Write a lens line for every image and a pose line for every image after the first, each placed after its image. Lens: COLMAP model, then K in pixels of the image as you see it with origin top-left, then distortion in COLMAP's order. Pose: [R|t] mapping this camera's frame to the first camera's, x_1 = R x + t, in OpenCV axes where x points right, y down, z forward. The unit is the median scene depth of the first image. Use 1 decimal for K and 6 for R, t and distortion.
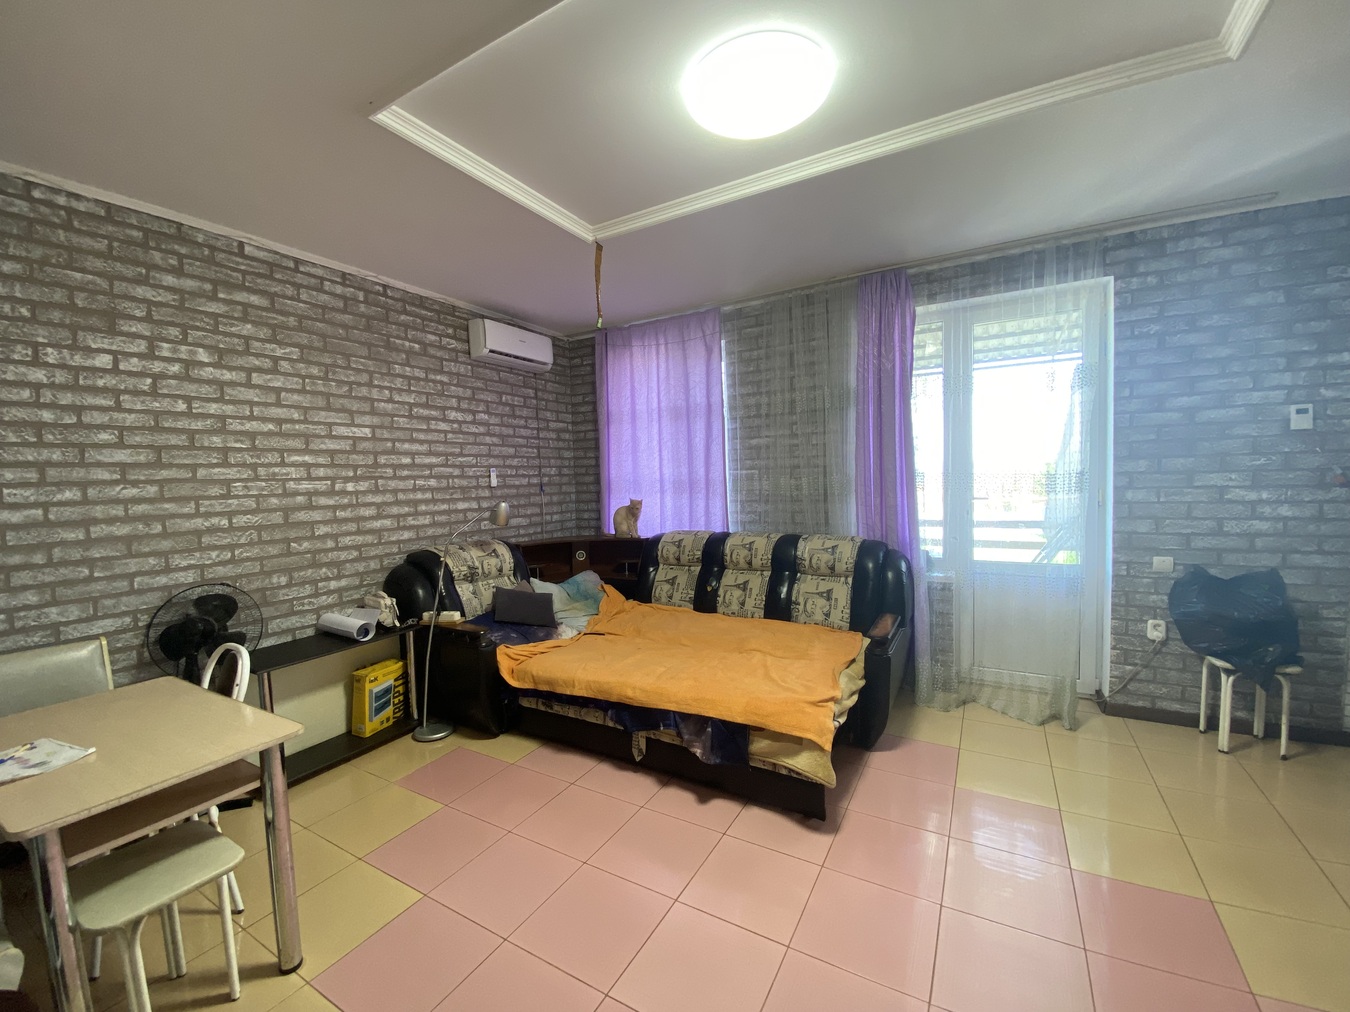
lens RADIAL K [[552.4, 0, 672.9], [0, 552.4, 500.8], [0, 0, 1]] dist [0.018091, -0.017330]
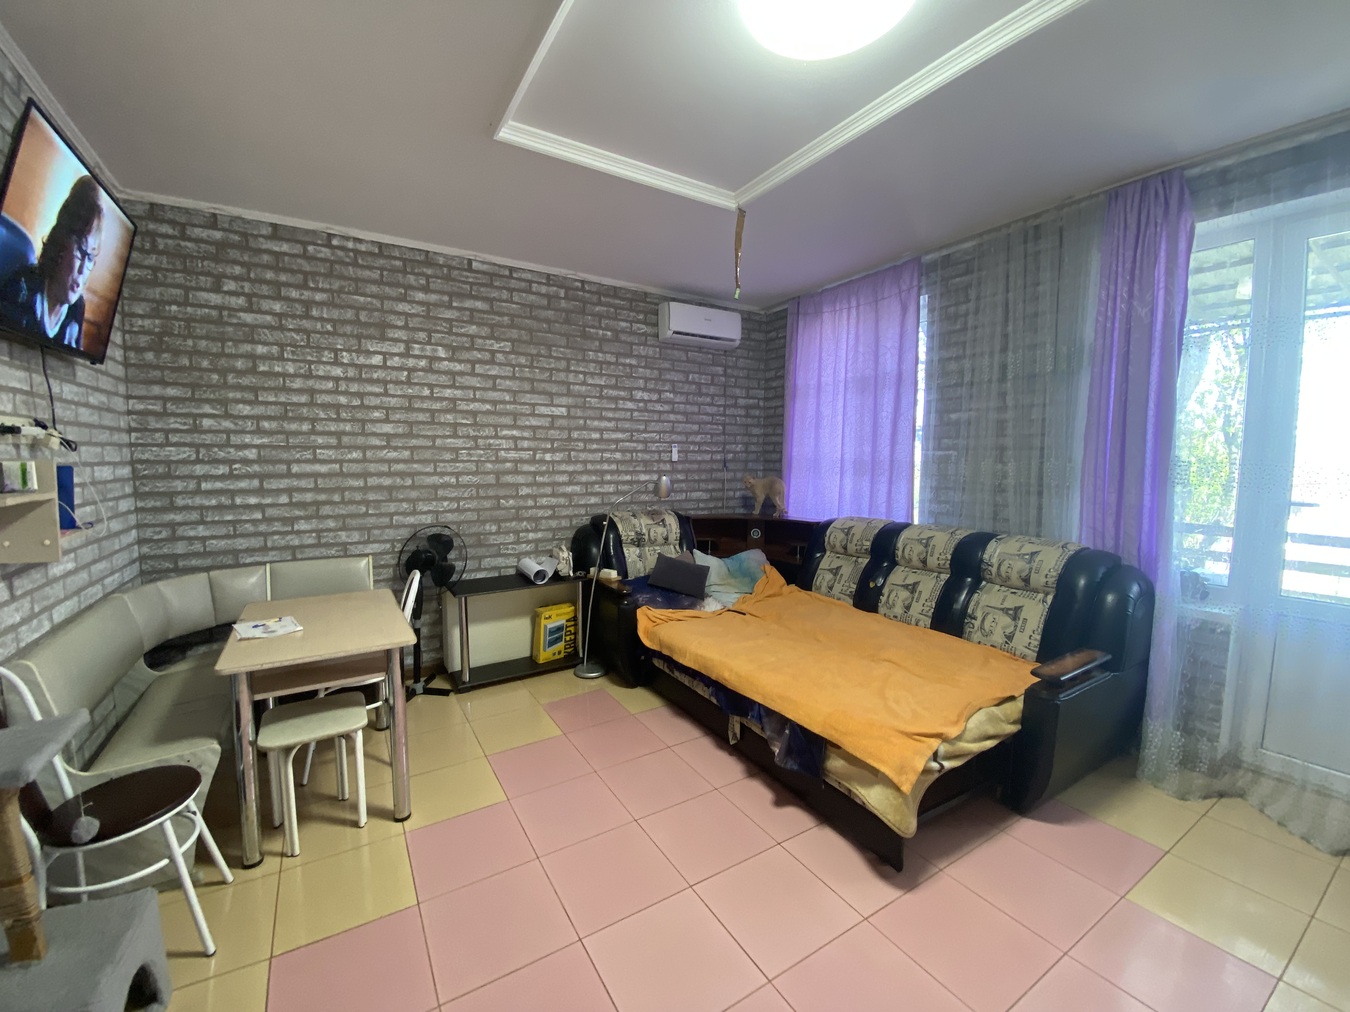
lens RADIAL K [[548.4, 0, 672.3], [0, 548.4, 502.7], [0, 0, 1]] dist [0.045821, -0.036039]
pose [[0.877765, 0.071867, -0.473671, 0.235688], [-0.050175, 0.997038, 0.058293, -0.009115], [0.476458, -0.027400, 0.878770, 0.082052]]
